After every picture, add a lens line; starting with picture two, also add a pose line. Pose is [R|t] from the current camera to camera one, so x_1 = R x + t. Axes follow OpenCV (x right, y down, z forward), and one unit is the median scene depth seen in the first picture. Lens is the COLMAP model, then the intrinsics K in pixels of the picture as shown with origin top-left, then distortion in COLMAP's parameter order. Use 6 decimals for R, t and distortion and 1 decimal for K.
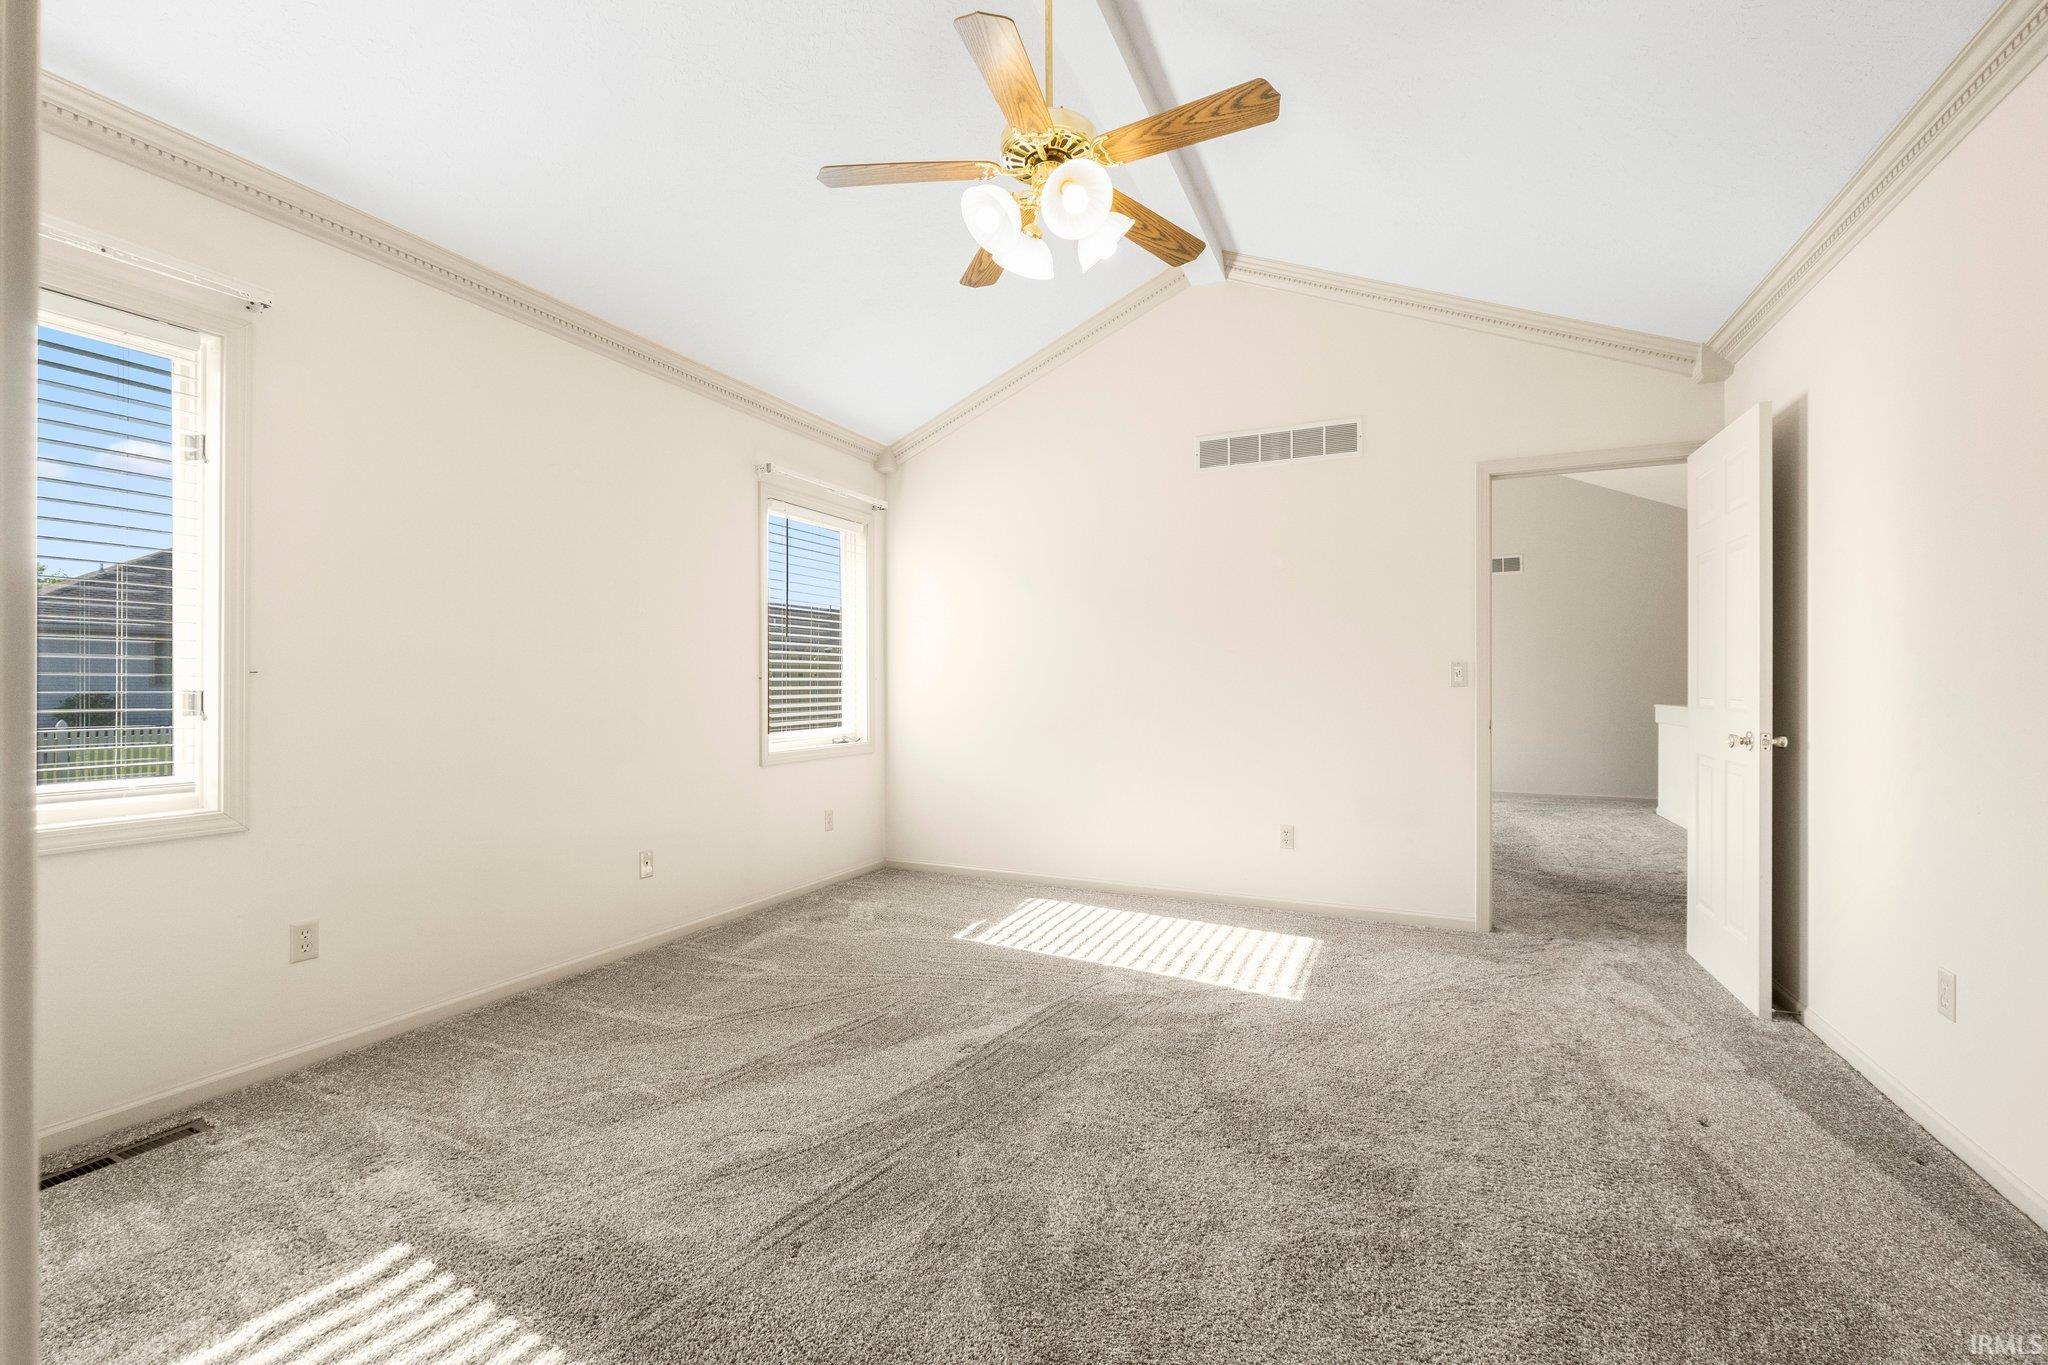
lens RADIAL K [[857.9, 0, 1011.5], [0, 857.9, 698.2], [0, 0, 1]] dist [-0.003562, -0.000376]
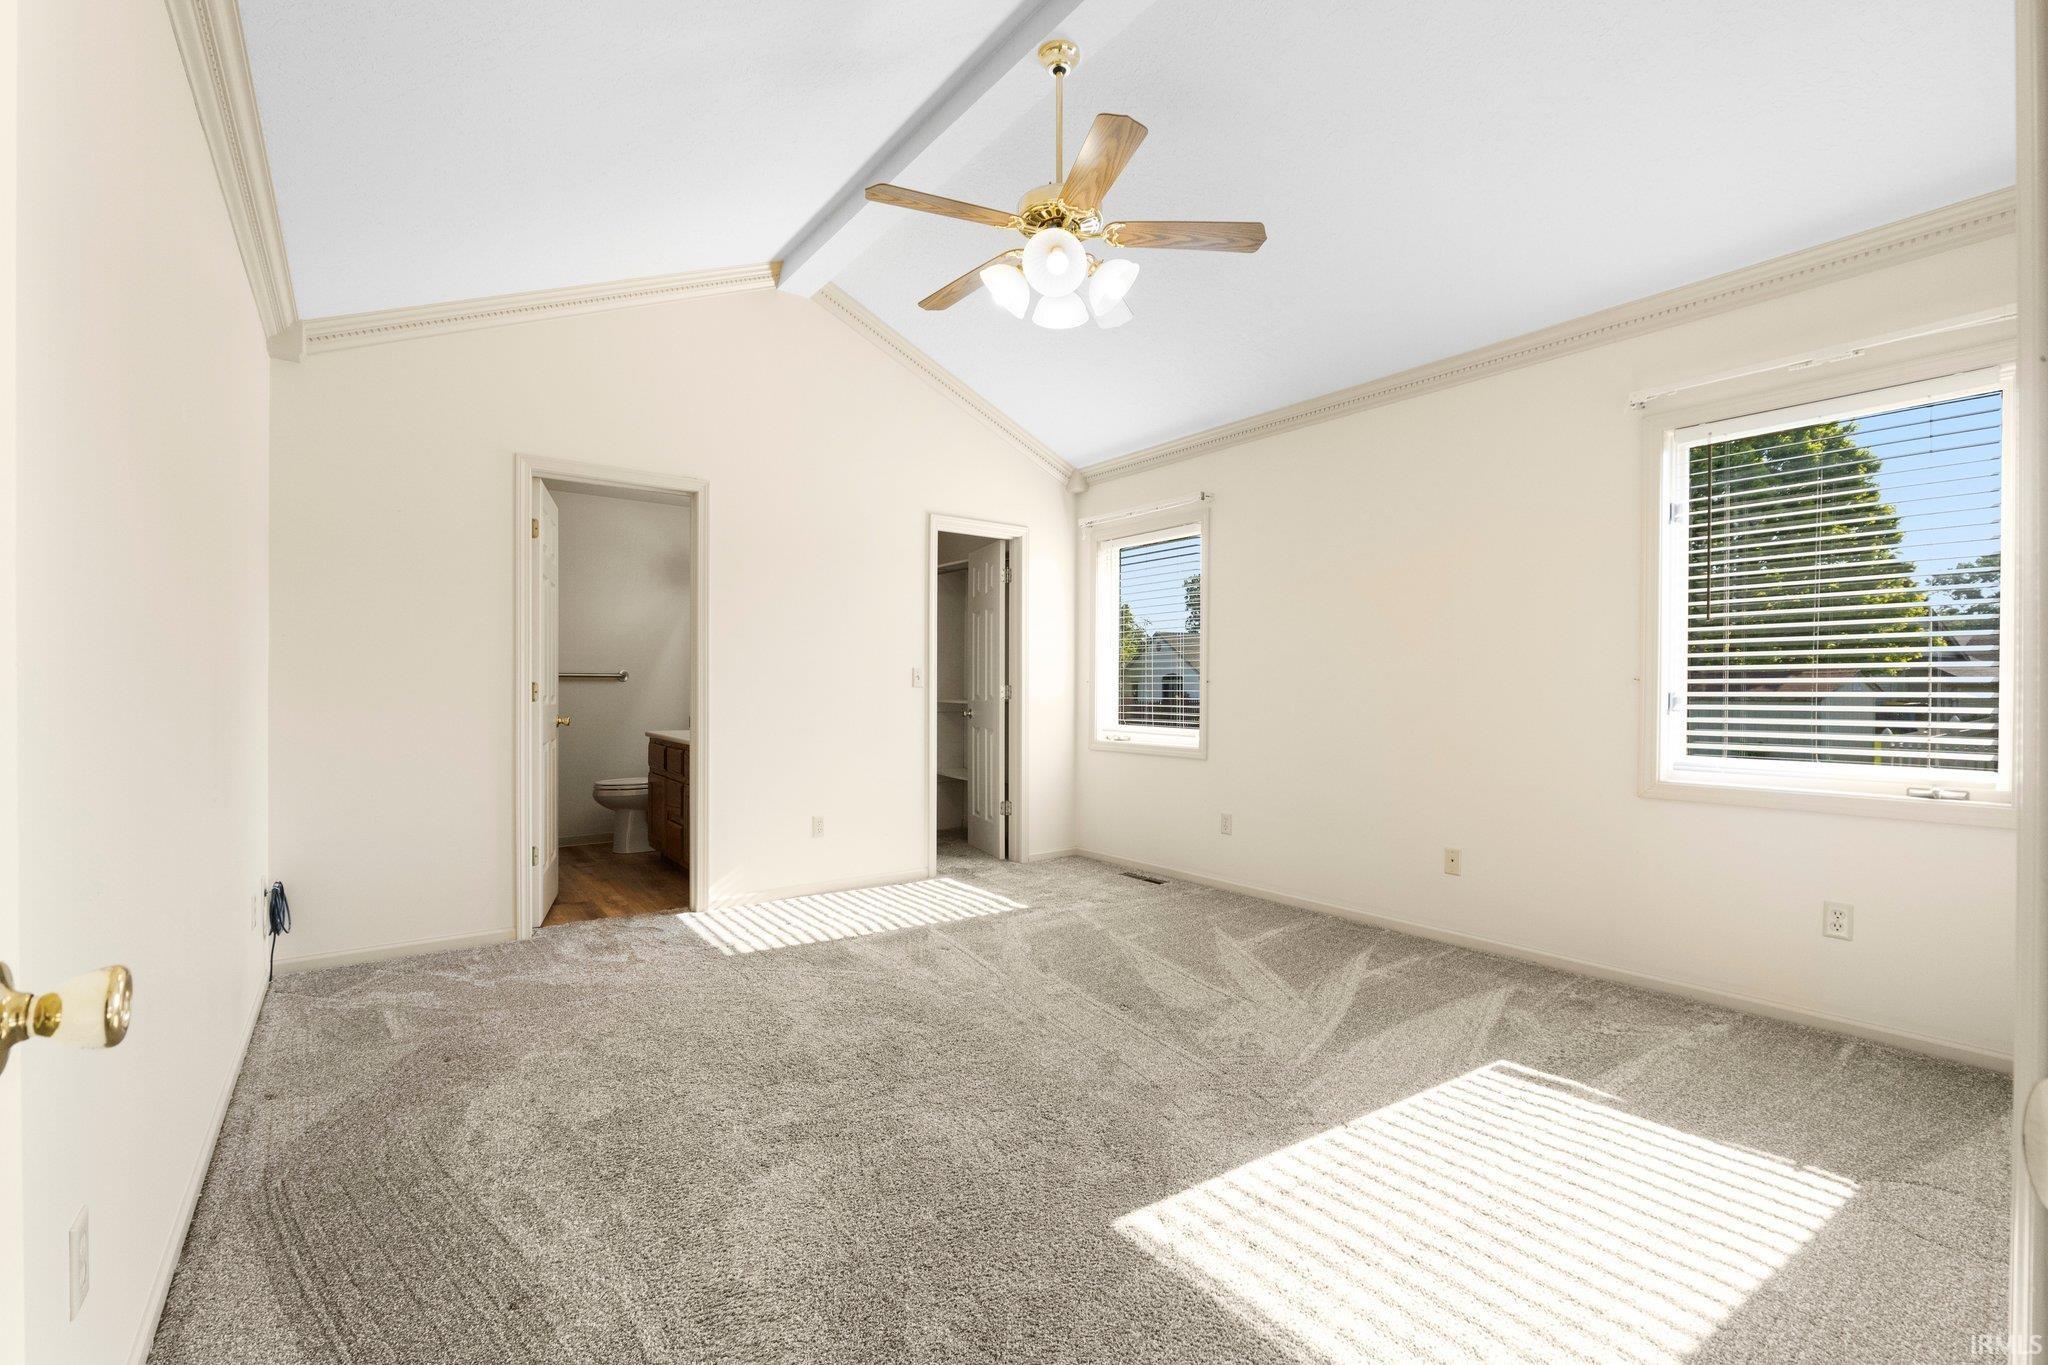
lens RADIAL K [[857.9, 0, 1011.5], [0, 857.9, 698.2], [0, 0, 1]] dist [-0.003562, -0.000376]
pose [[-0.480307, 0.008525, -0.877059, 0.700638], [-0.012047, 0.999794, 0.016316, -0.014917], [0.877018, 0.018403, -0.480106, 0.962426]]
